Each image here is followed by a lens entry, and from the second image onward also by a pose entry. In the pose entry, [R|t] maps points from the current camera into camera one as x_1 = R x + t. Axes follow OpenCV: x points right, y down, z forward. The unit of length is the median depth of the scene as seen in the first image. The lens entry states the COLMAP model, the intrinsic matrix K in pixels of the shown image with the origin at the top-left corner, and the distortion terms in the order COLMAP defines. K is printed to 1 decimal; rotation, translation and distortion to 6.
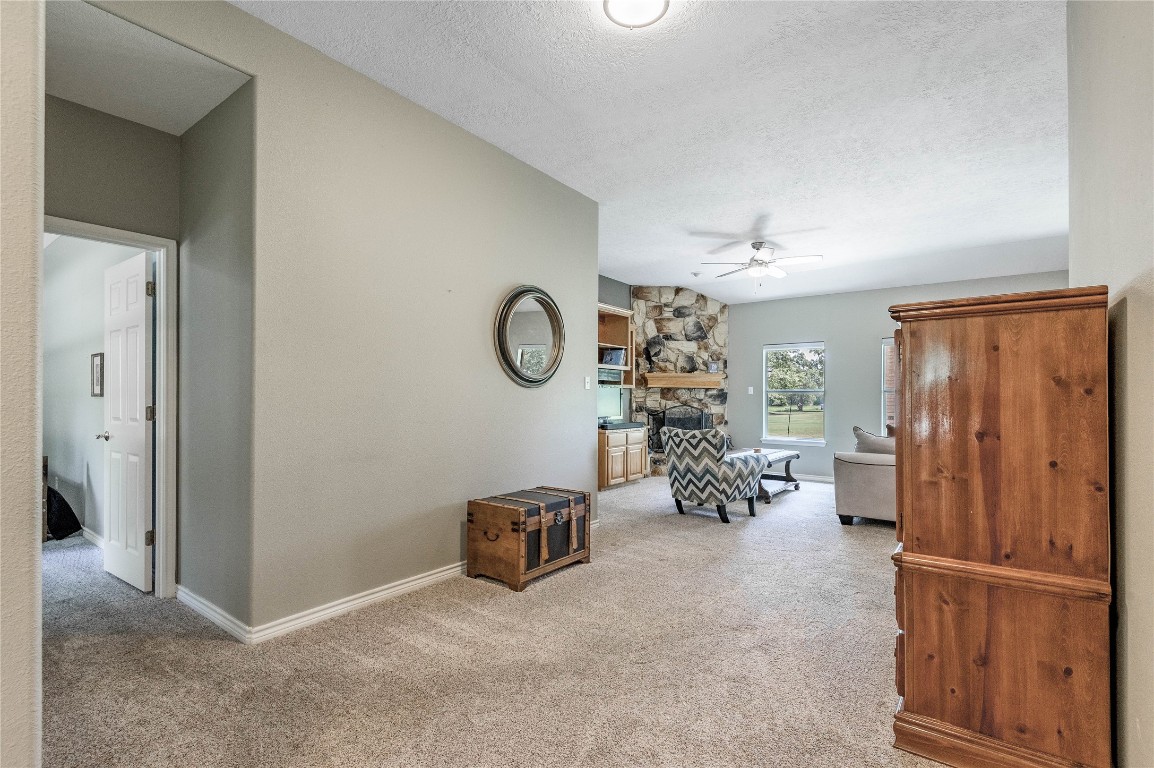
lens RADIAL K [[528.4, 0, 558.3], [0, 528.4, 395.3], [0, 0, 1]] dist [-0.005447, -0.001451]
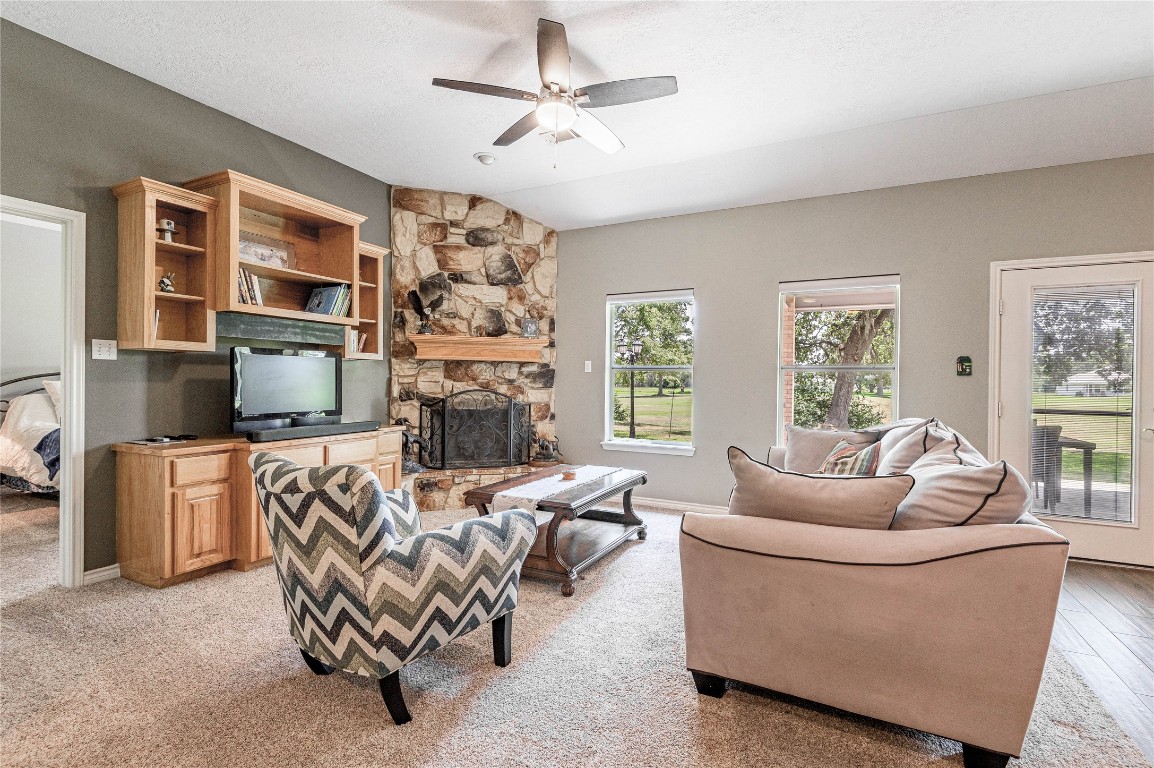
lens RADIAL K [[528.4, 0, 578.5], [0, 528.4, 380.5], [0, 0, 1]] dist [-0.005447, -0.001451]
pose [[0.977539, 0.006098, 0.210668, 0.218010], [-0.007697, 0.999947, 0.006771, 0.003489], [-0.210615, -0.008240, 0.977534, 0.378410]]
